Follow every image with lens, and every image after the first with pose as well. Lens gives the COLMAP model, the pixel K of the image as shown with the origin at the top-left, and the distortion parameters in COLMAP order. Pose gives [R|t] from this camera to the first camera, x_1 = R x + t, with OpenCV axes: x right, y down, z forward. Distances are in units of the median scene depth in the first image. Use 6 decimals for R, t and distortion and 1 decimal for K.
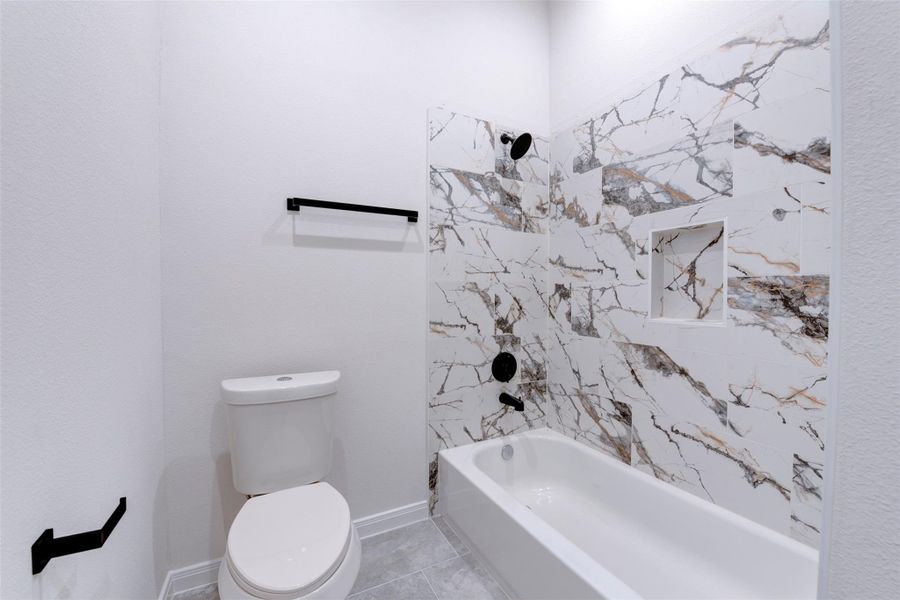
lens RADIAL K [[358.5, 0, 450.0], [0, 358.5, 300.0], [0, 0, 1]] dist [-0.014434, -0.003204]
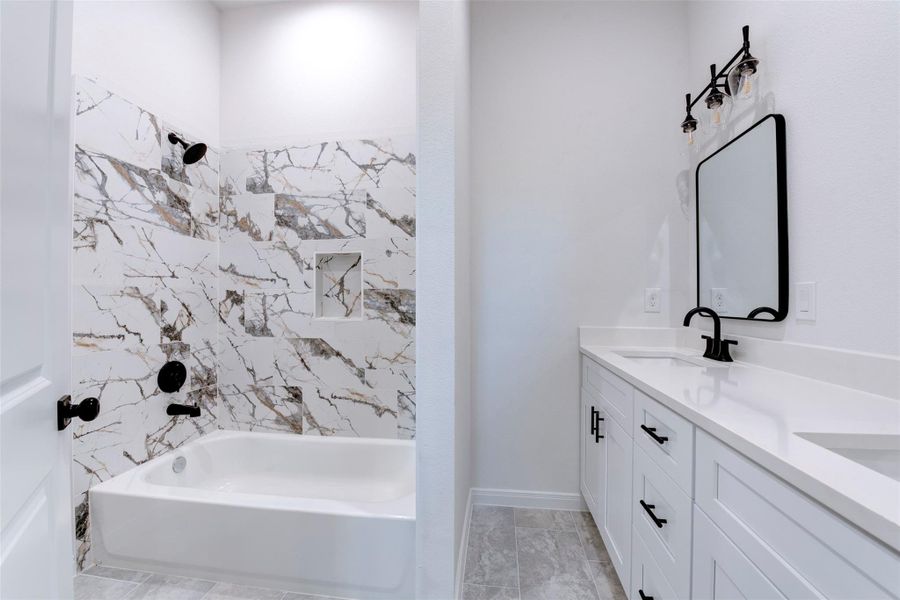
lens RADIAL K [[358.5, 0, 450.0], [0, 358.5, 300.0], [0, 0, 1]] dist [-0.014434, -0.003204]
pose [[0.574334, -0.000454, 0.818621, -0.213759], [0.015816, 0.999819, -0.010541, 0.005764], [-0.818468, 0.019002, 0.574237, -0.160892]]
